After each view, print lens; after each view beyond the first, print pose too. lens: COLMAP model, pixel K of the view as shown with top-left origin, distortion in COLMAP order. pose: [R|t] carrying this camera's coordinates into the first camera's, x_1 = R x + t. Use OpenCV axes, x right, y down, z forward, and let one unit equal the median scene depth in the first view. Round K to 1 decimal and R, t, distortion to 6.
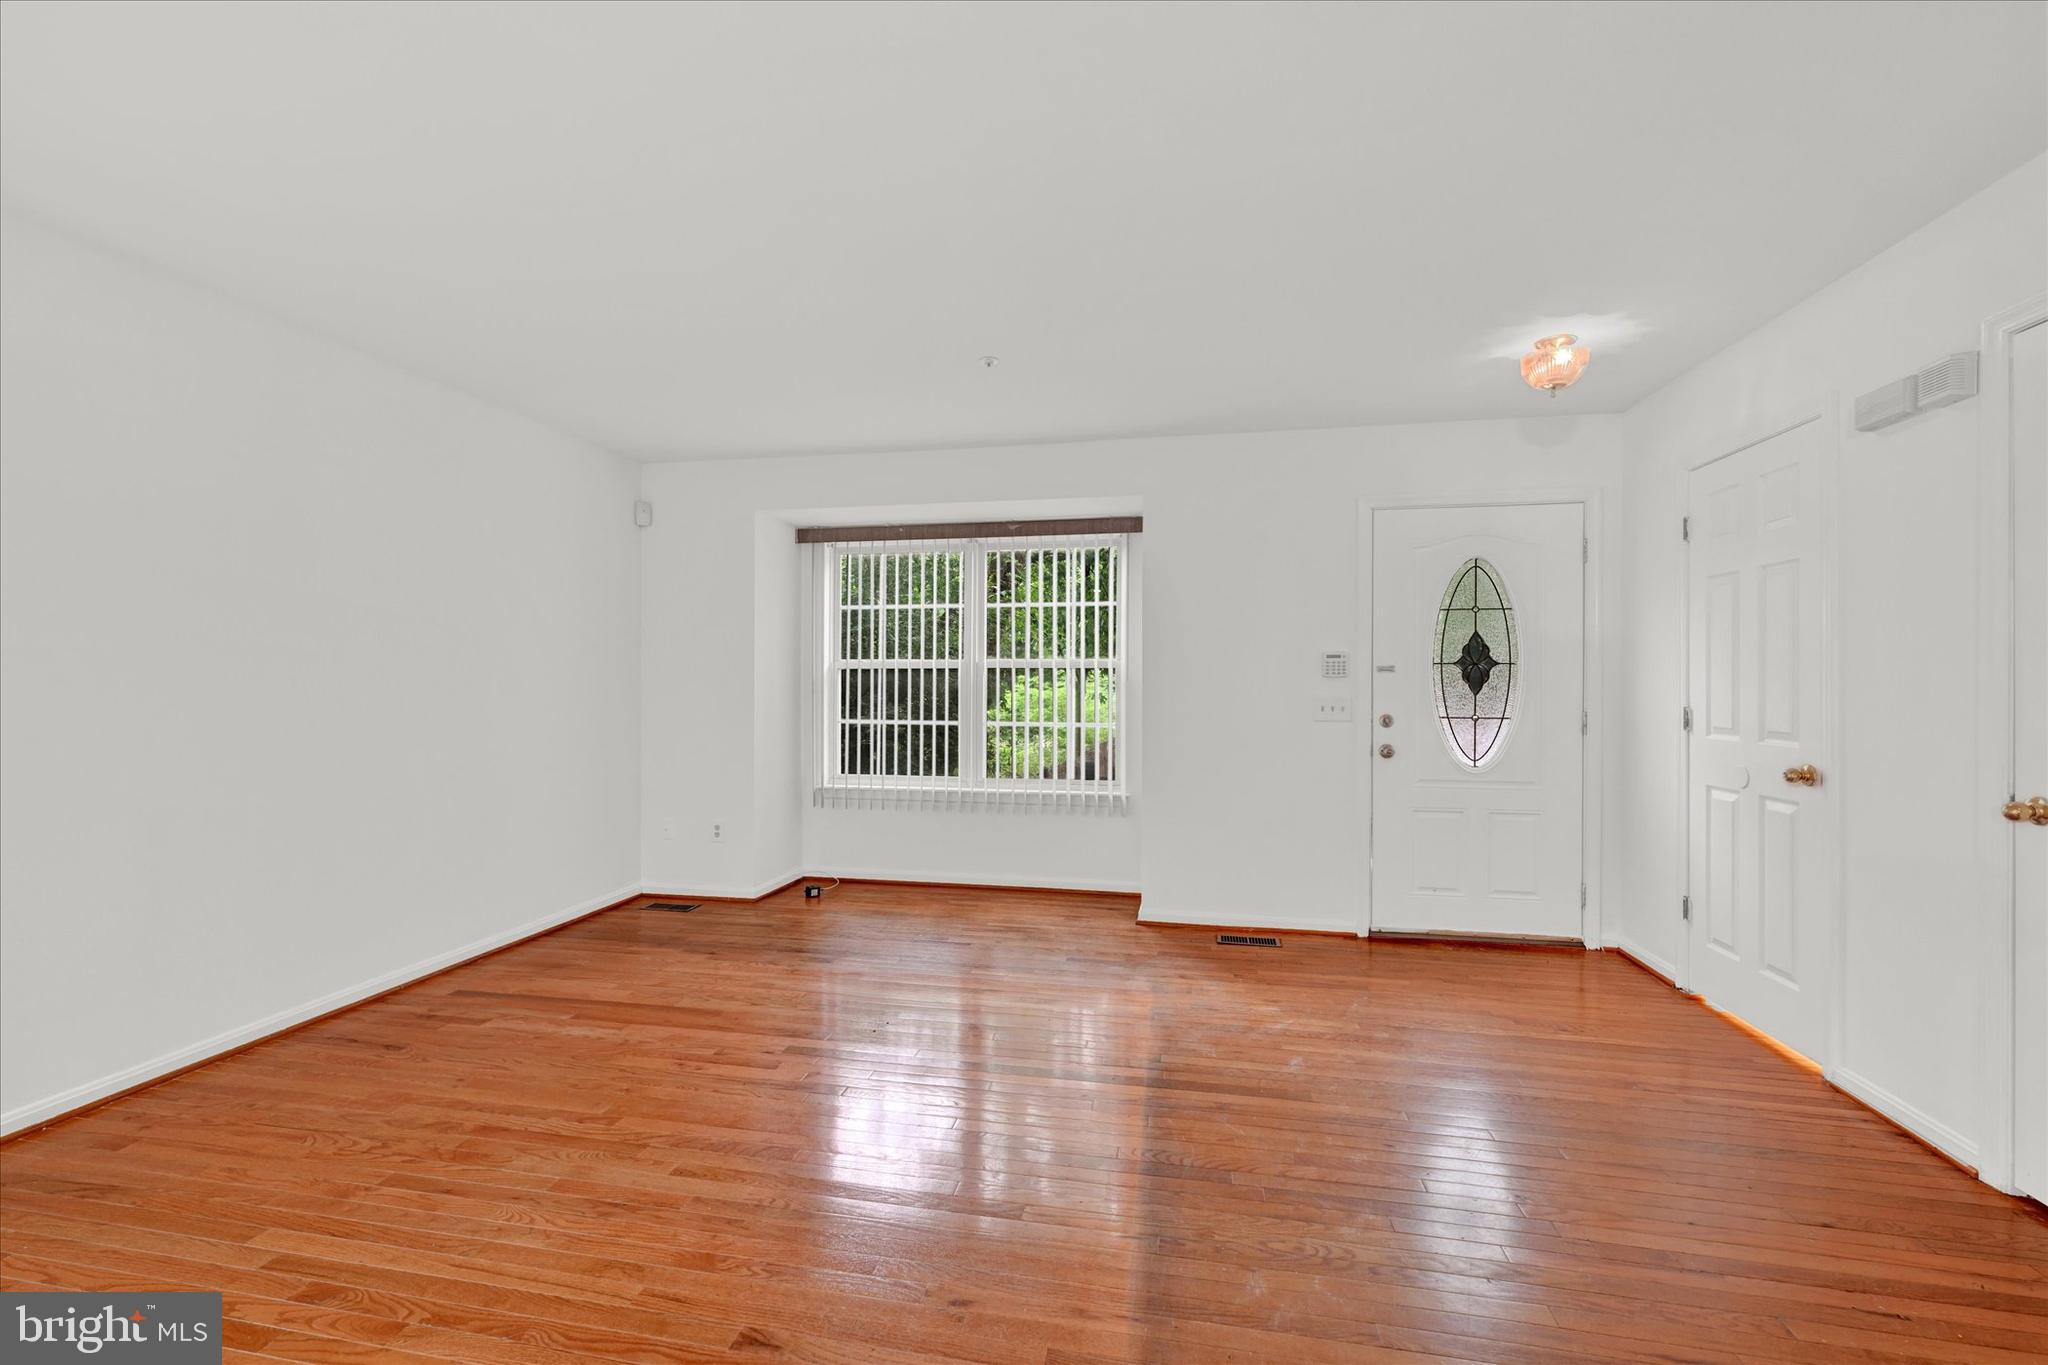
lens RADIAL K [[835.9, 0, 1024.7], [0, 835.9, 680.4], [0, 0, 1]] dist [-0.003683, -0.000416]
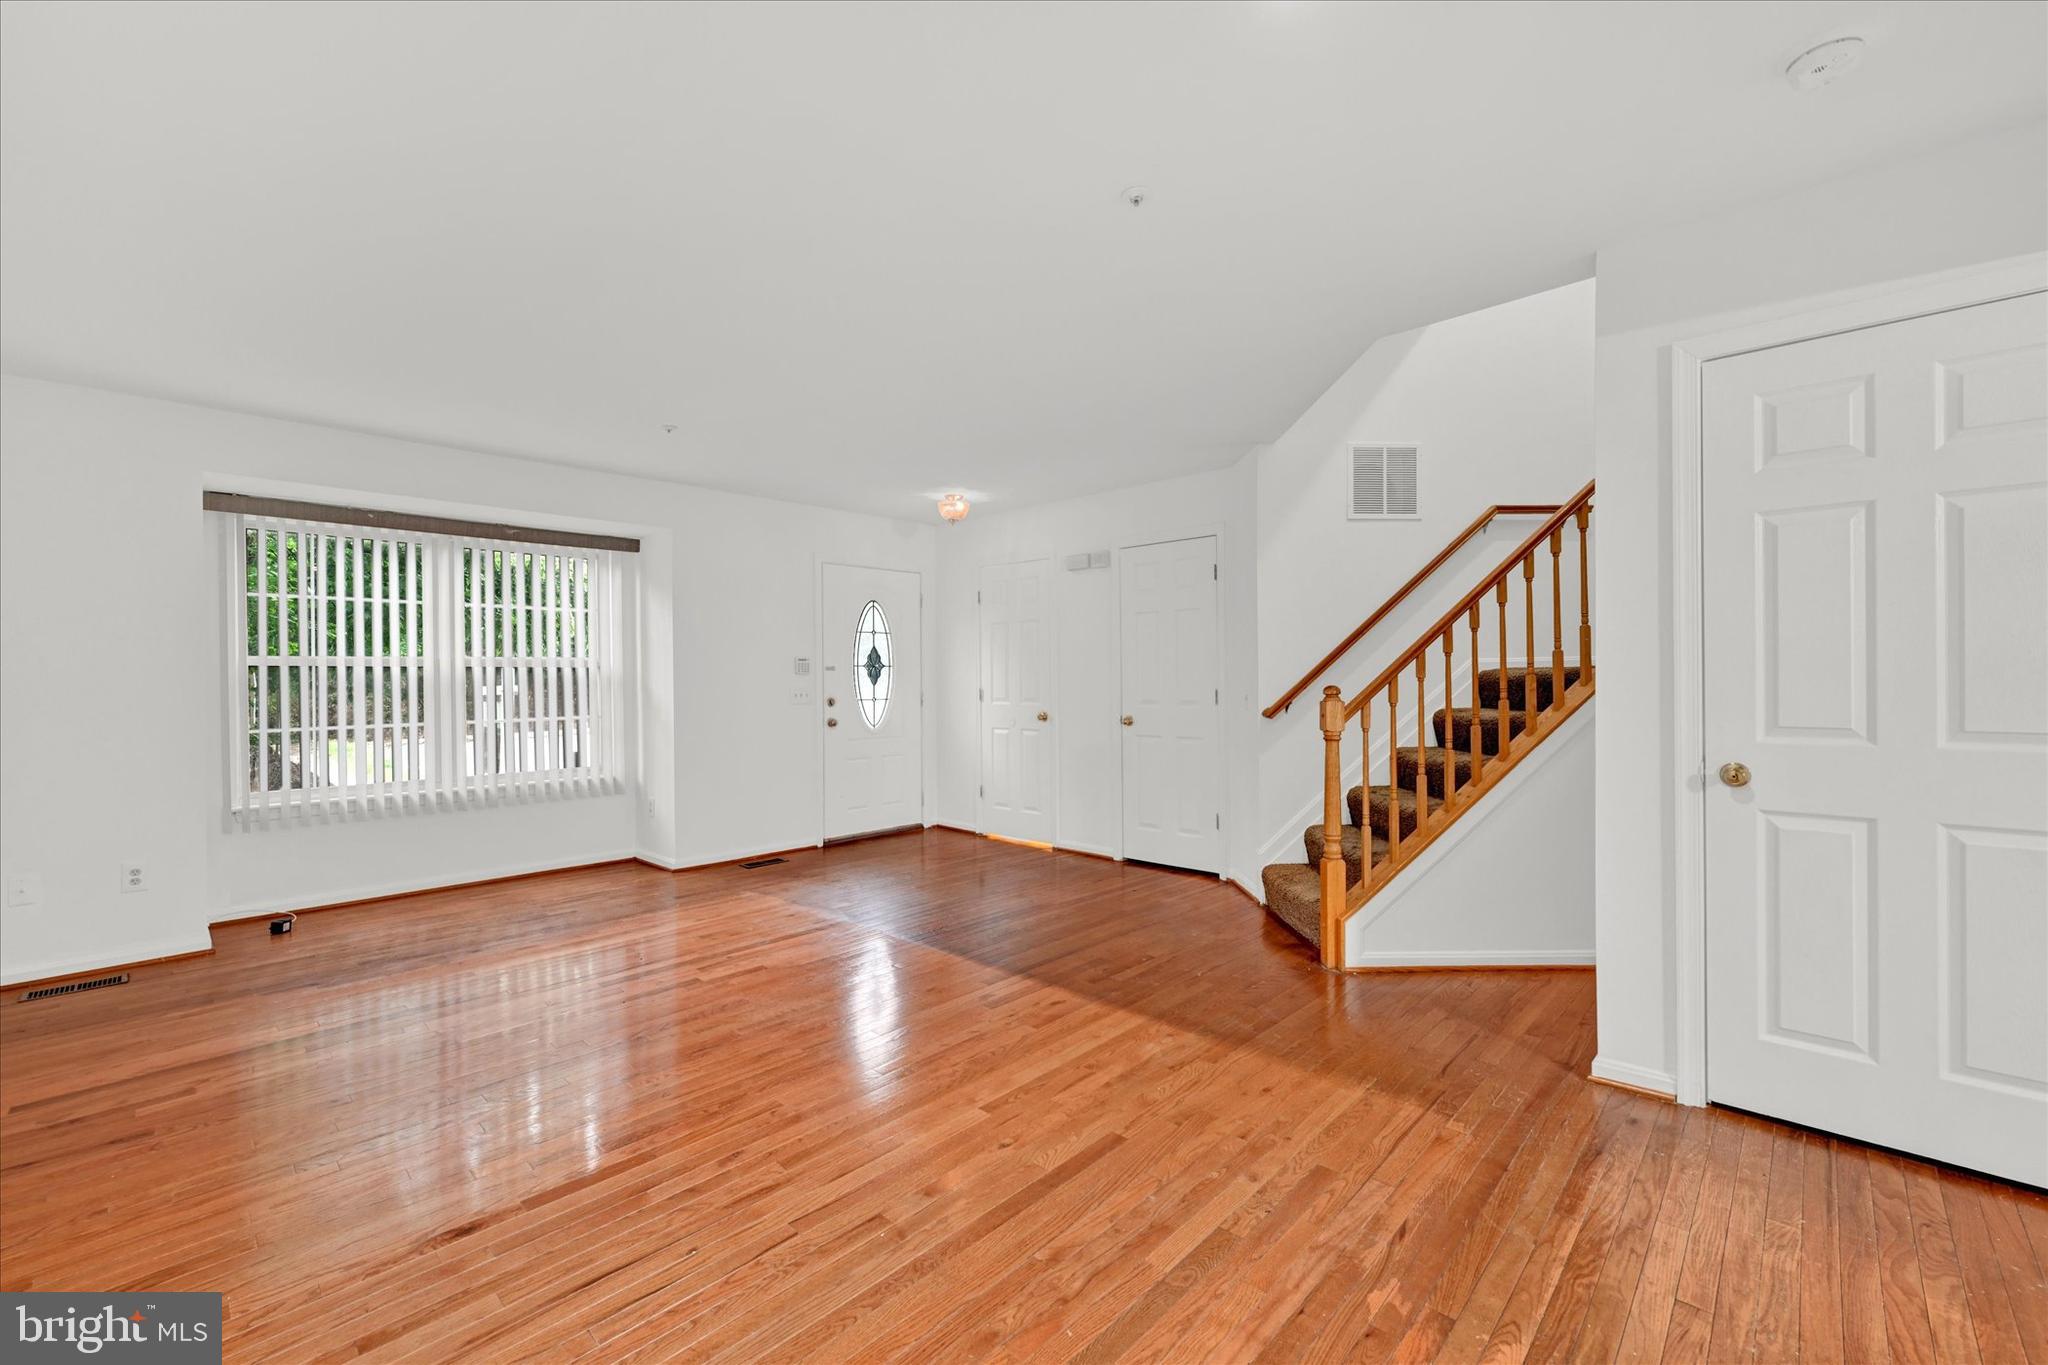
lens RADIAL K [[831.2, 0, 982.6], [0, 831.2, 680.8], [0, 0, 1]] dist [0.001361, -0.000283]
pose [[0.562895, -0.007721, 0.826492, -0.701005], [0.007553, 0.999963, 0.004198, 0.004374], [-0.826494, 0.003880, 0.562932, -0.091156]]
